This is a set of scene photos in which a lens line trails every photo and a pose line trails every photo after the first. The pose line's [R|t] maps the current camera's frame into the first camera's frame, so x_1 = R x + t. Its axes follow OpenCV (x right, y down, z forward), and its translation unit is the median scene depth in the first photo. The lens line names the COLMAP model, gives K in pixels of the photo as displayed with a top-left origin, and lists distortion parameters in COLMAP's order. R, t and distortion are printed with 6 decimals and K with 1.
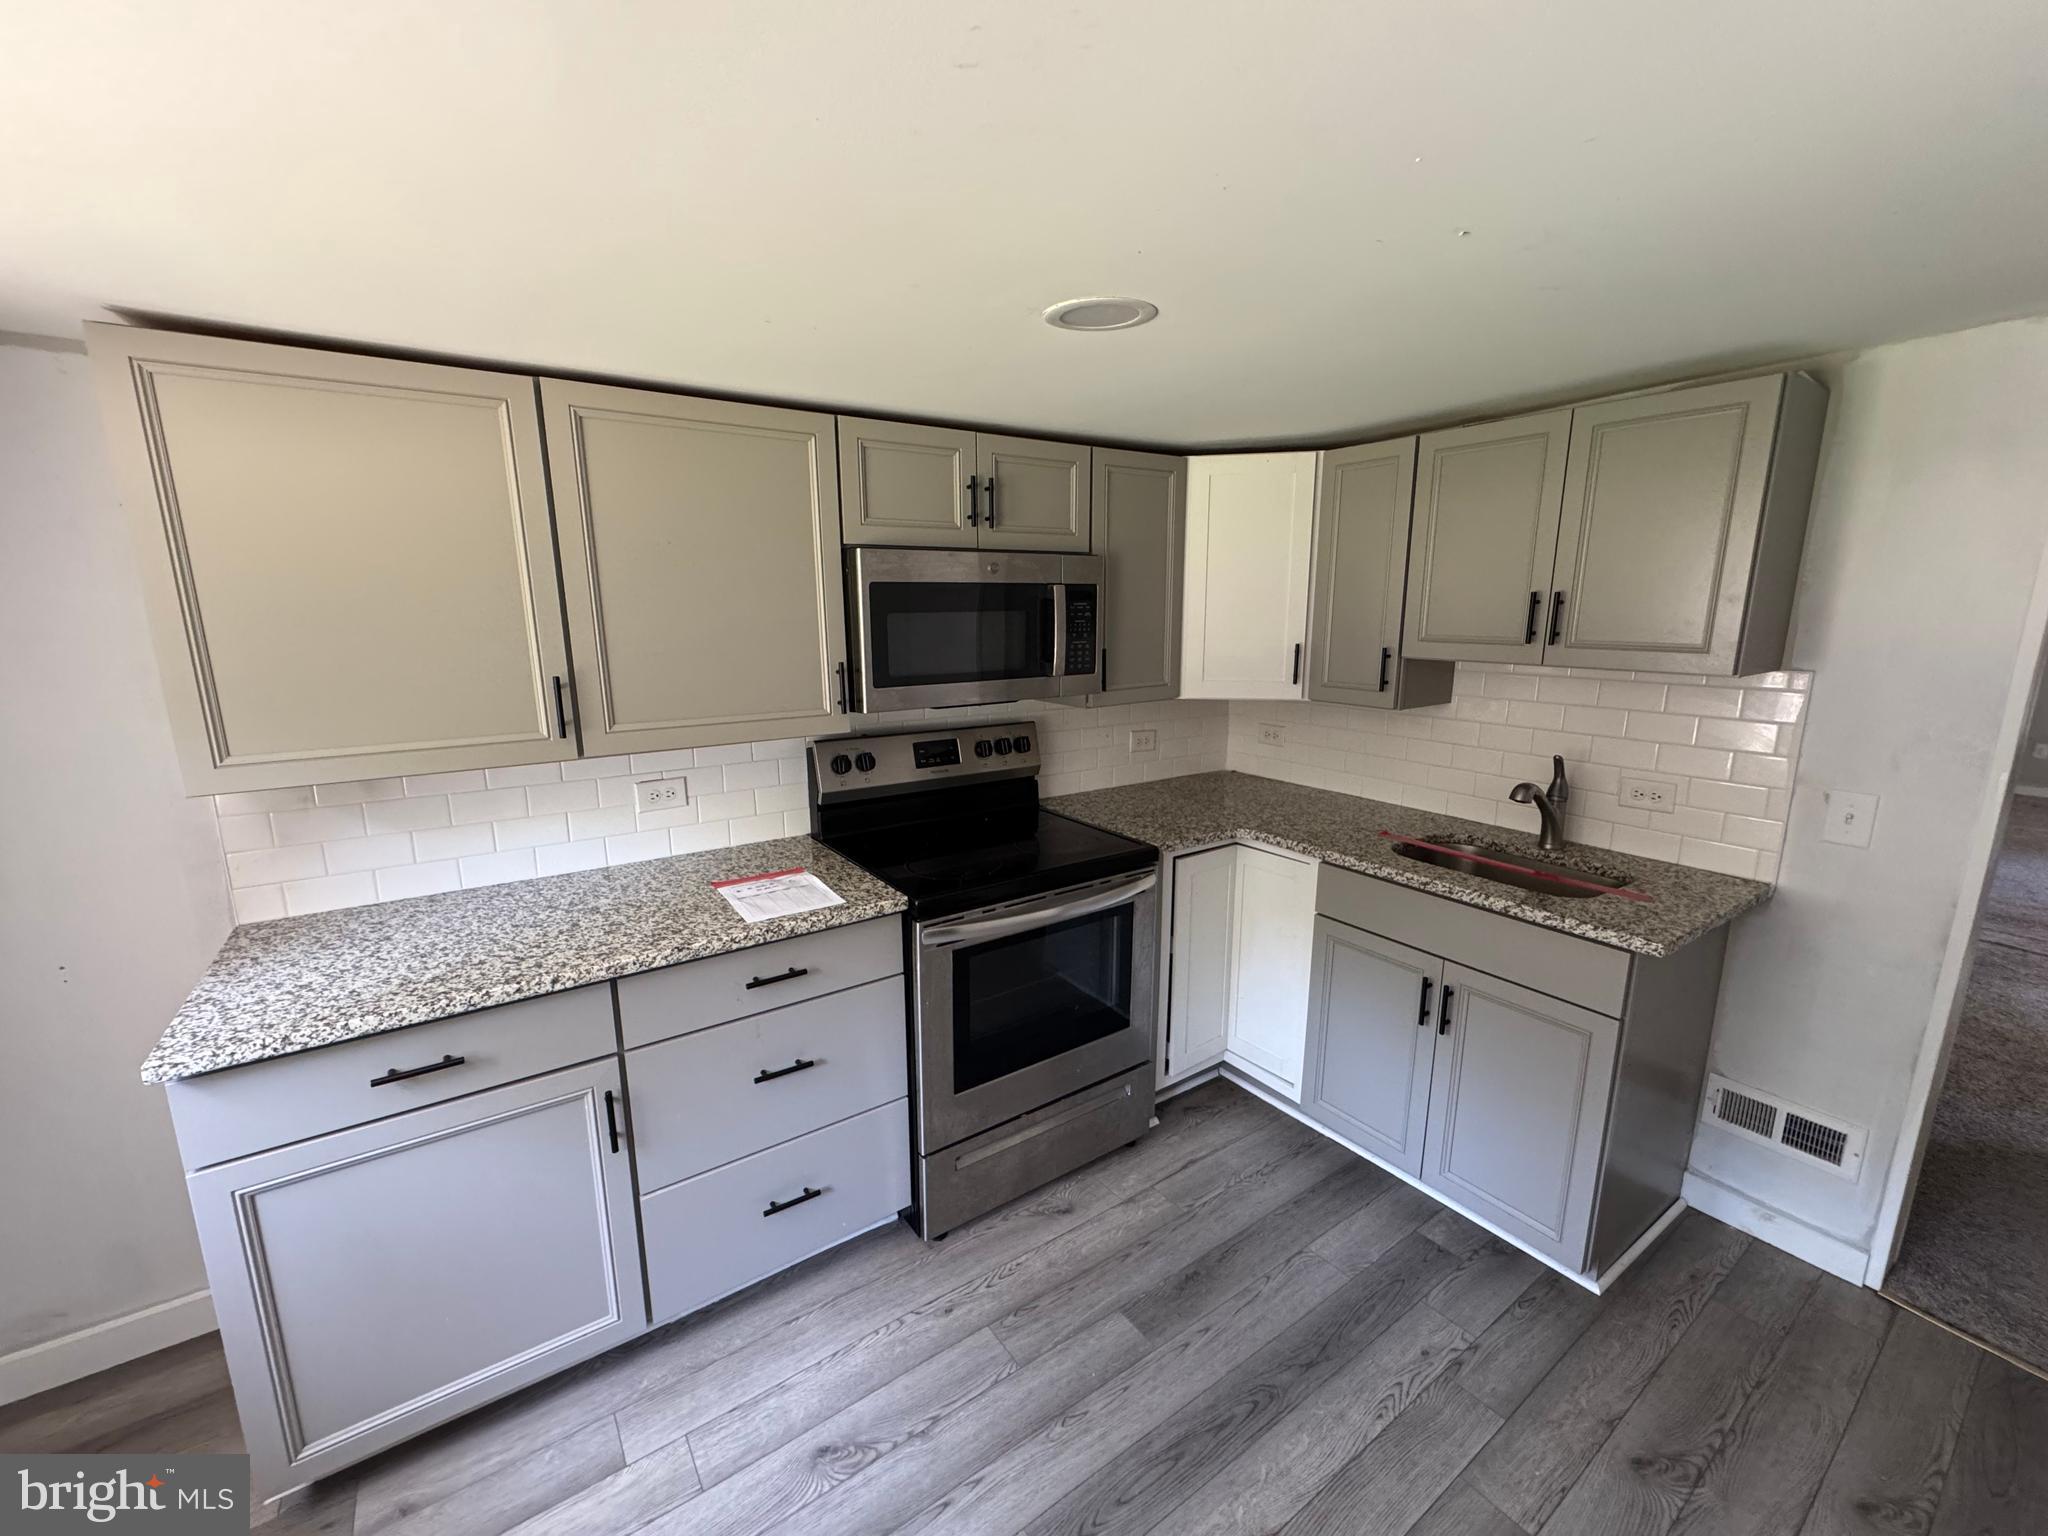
lens RADIAL K [[818.3, 0, 1025.4], [0, 818.3, 769.2], [0, 0, 1]] dist [-0.003059, 0.000927]
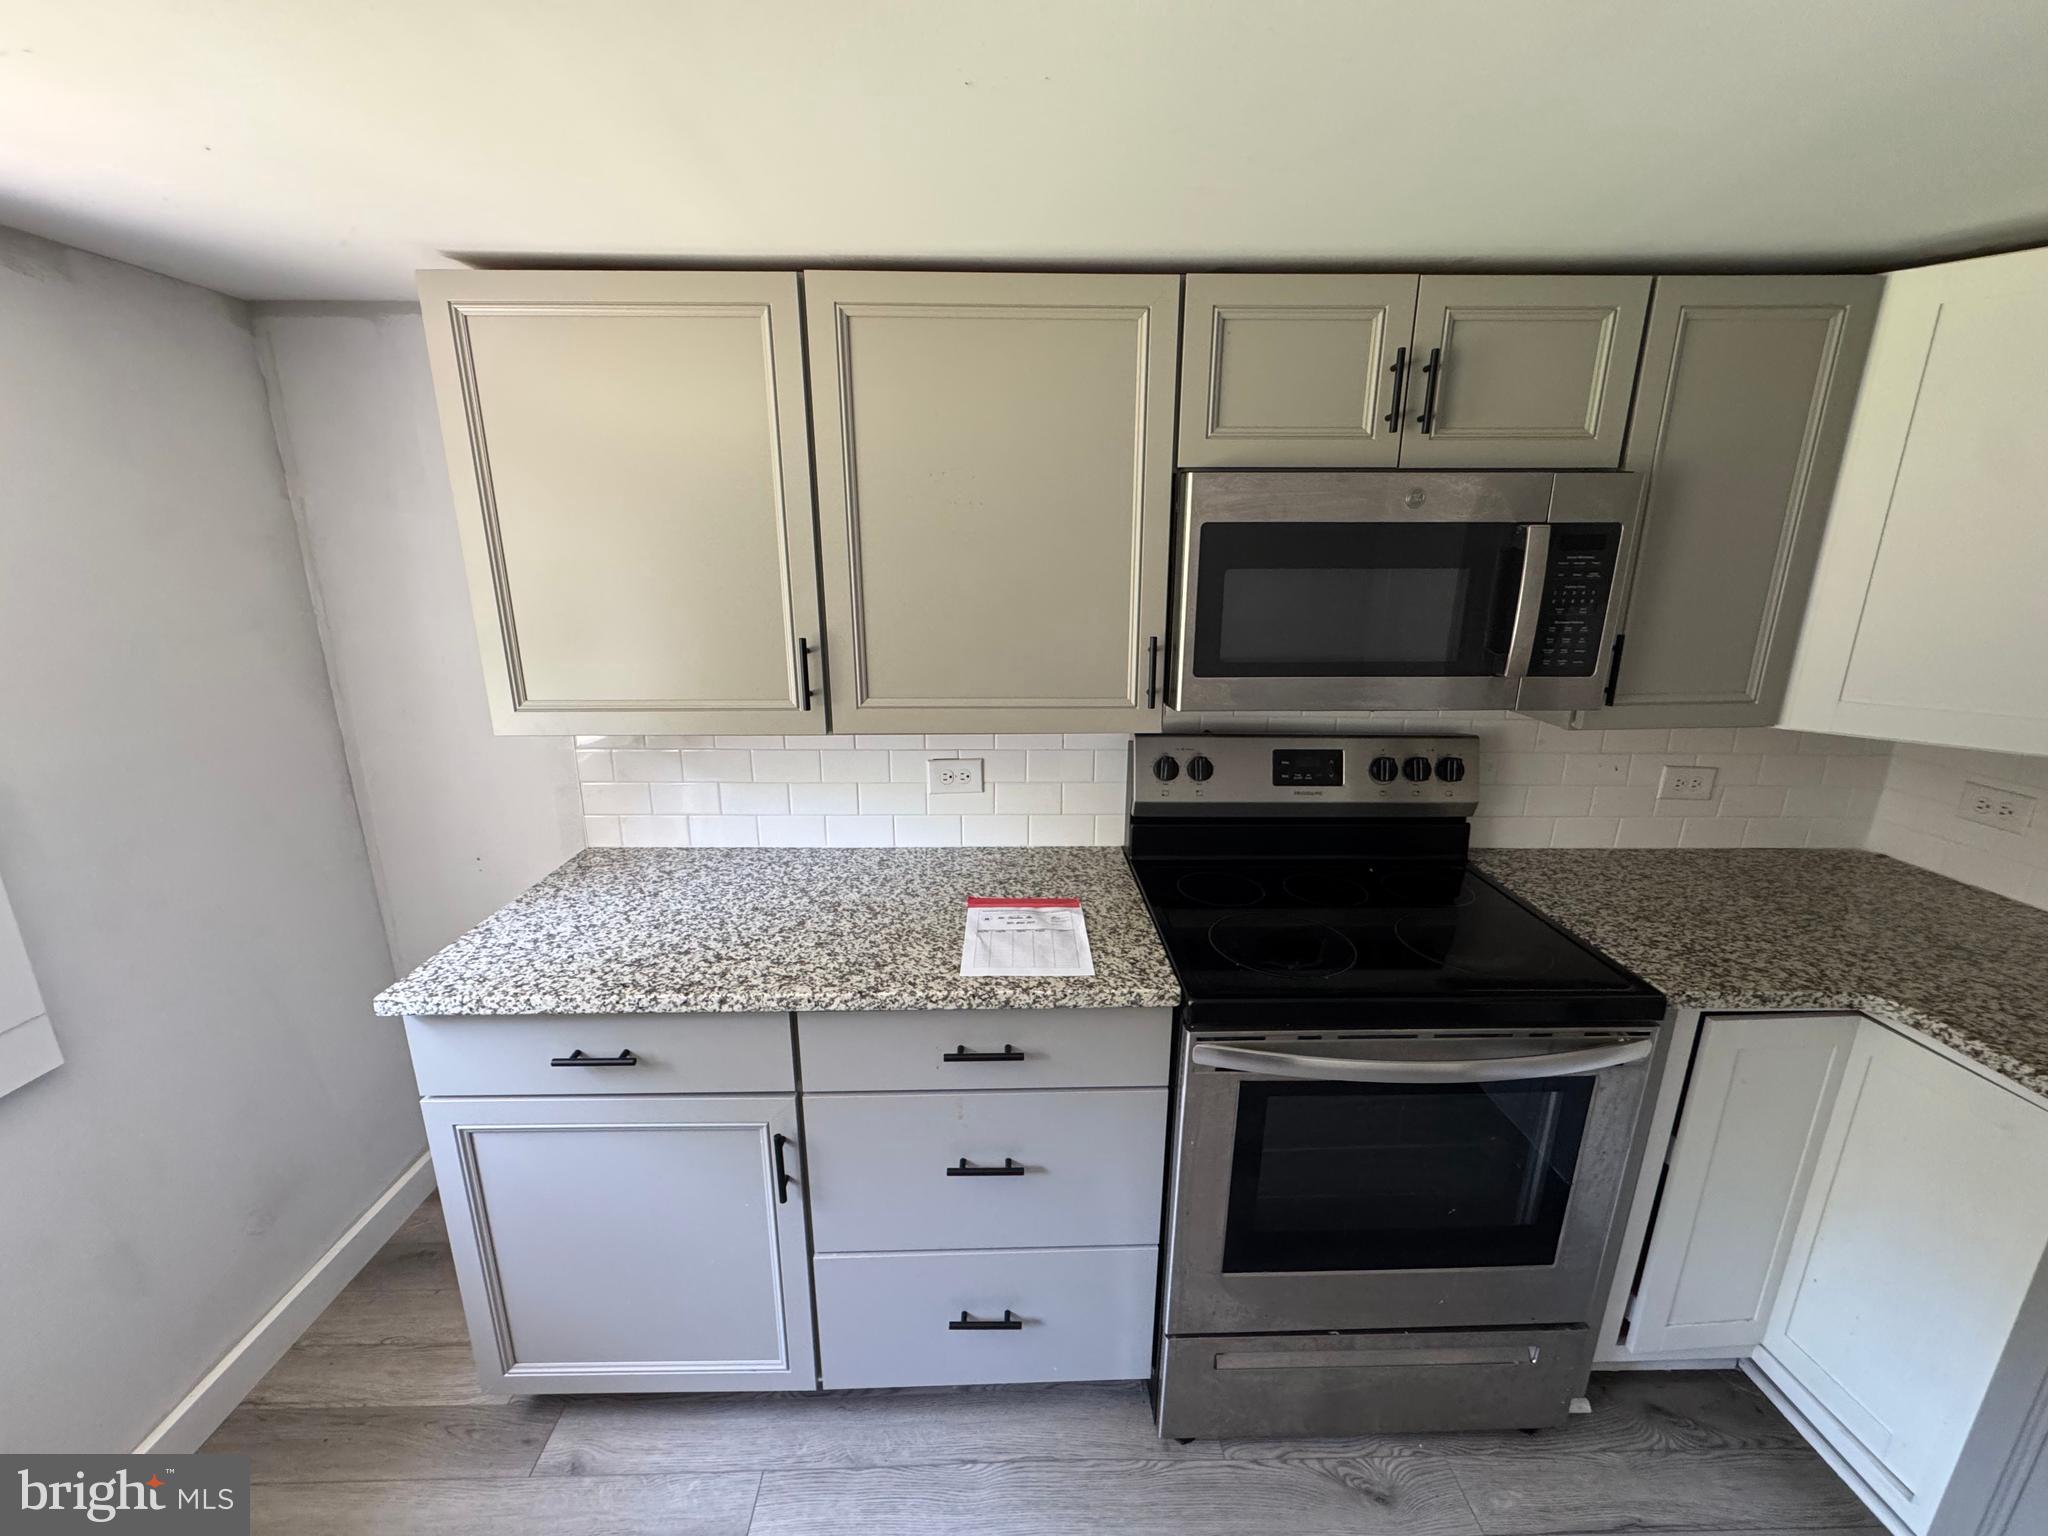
lens RADIAL K [[818.3, 0, 1025.4], [0, 818.3, 768.4], [0, 0, 1]] dist [-0.003059, 0.000927]
pose [[0.837213, 0.147641, -0.526570, 0.073595], [-0.114193, 0.988839, 0.095693, -0.071101], [0.534822, -0.019985, 0.844729, 0.325881]]
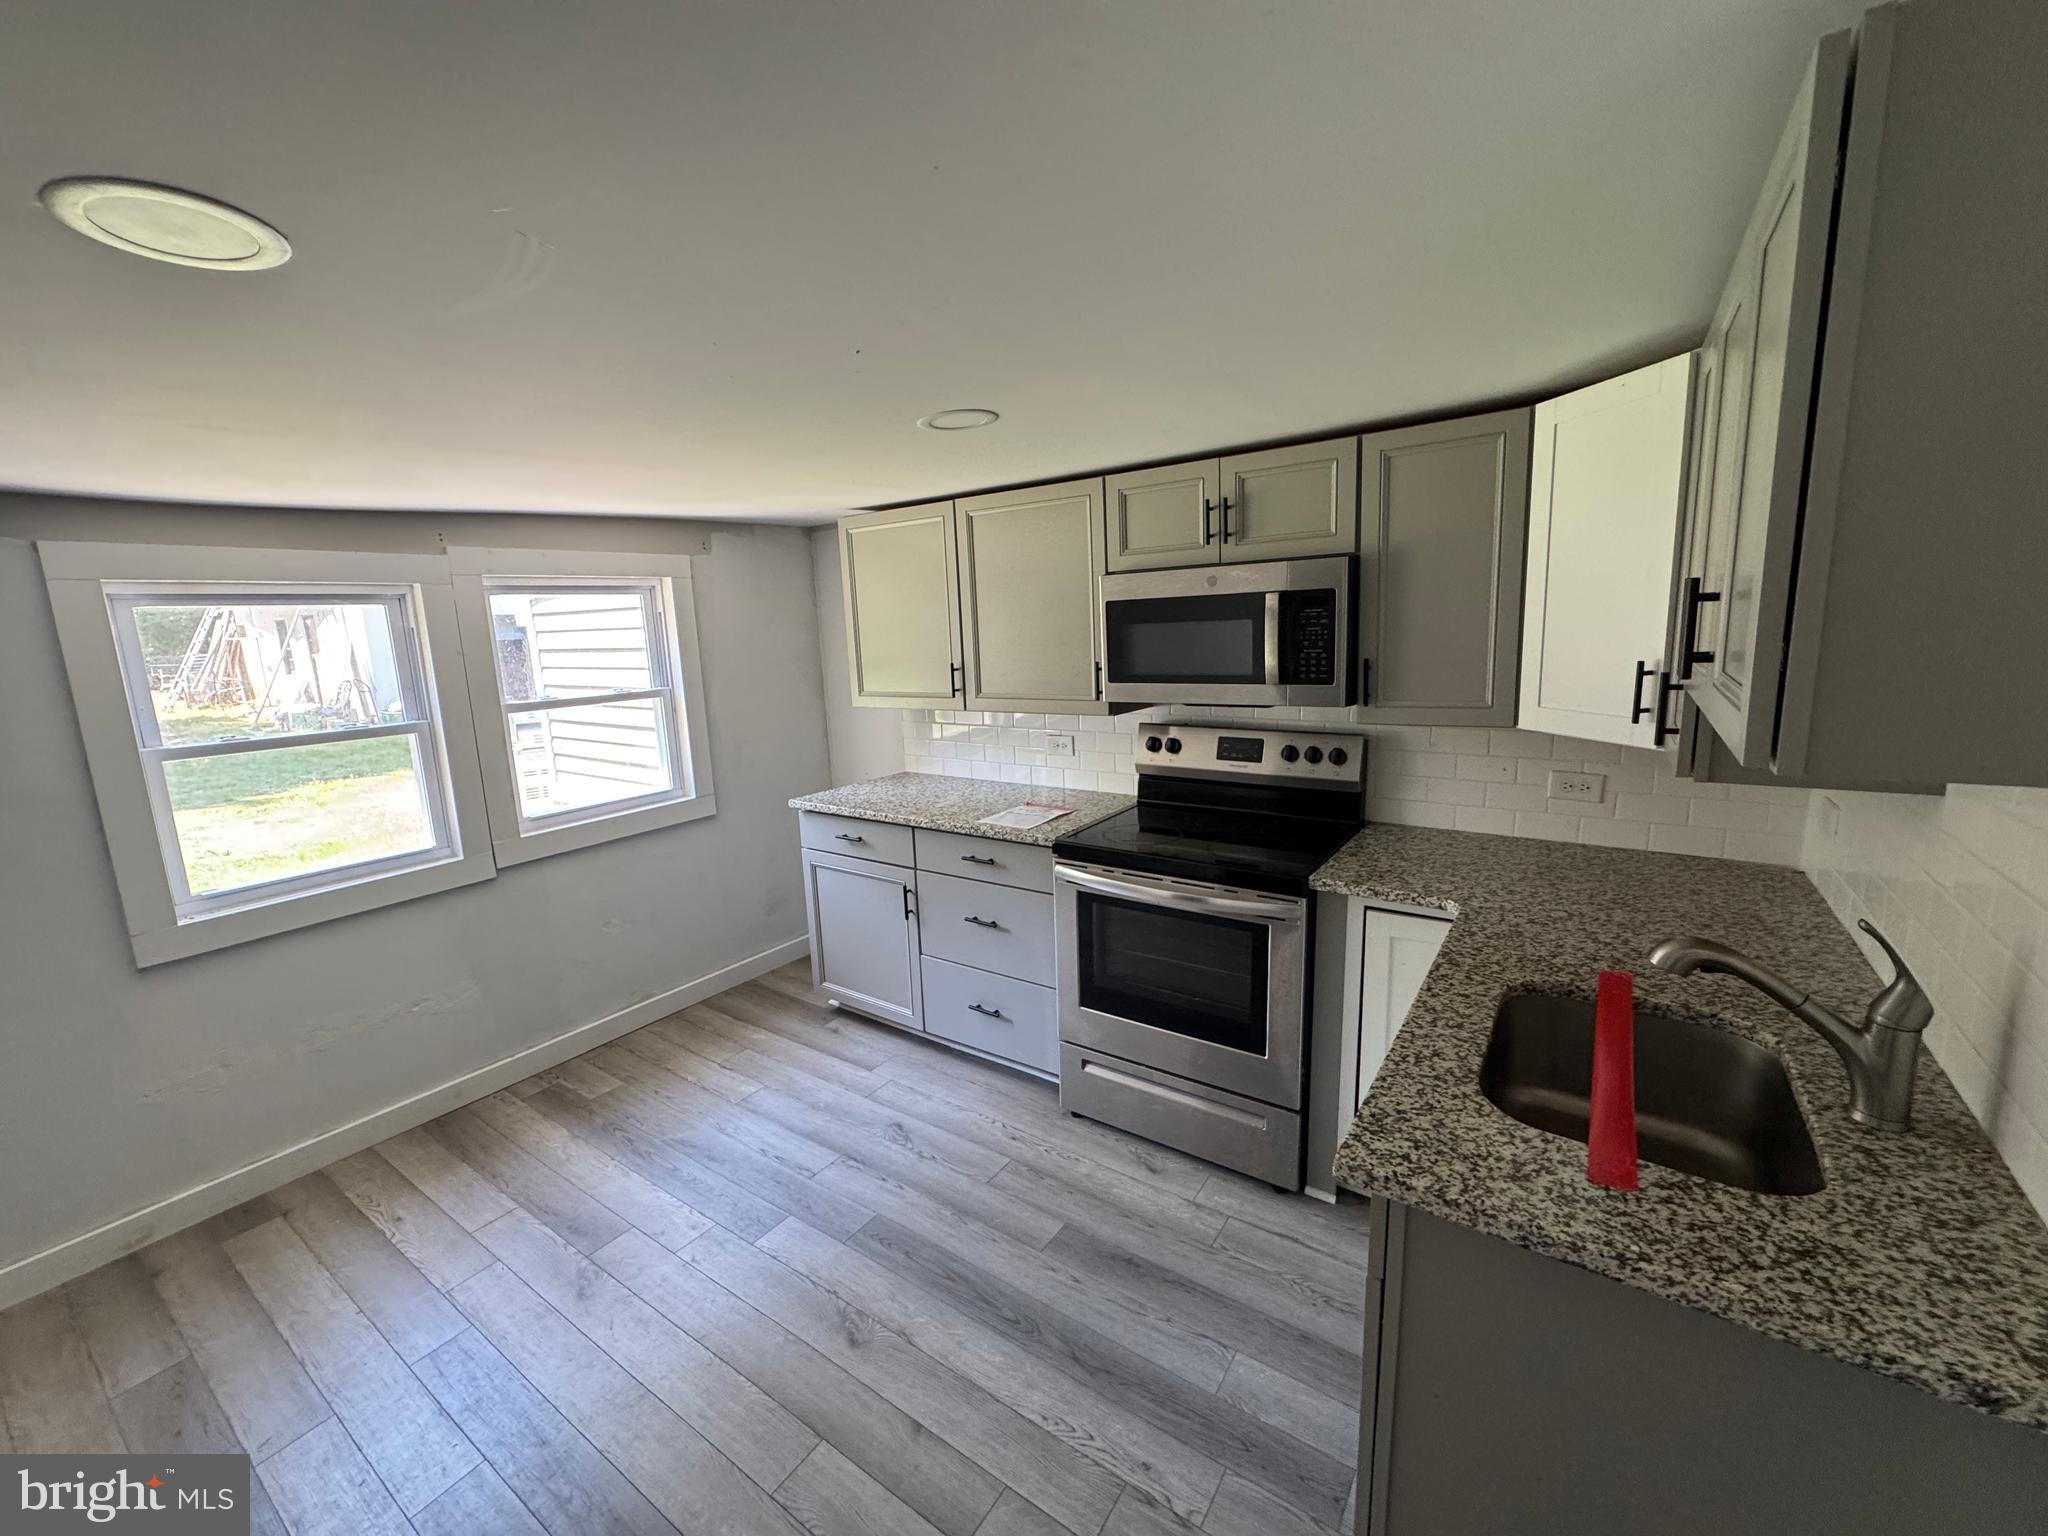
lens RADIAL K [[818.3, 0, 1021.3], [0, 818.3, 768.4], [0, 0, 1]] dist [-0.003059, 0.000927]
pose [[0.348208, 0.157950, -0.924015, 0.970024], [-0.146028, 0.982809, 0.112971, -0.090874], [0.925974, 0.095595, 0.365287, 0.409301]]
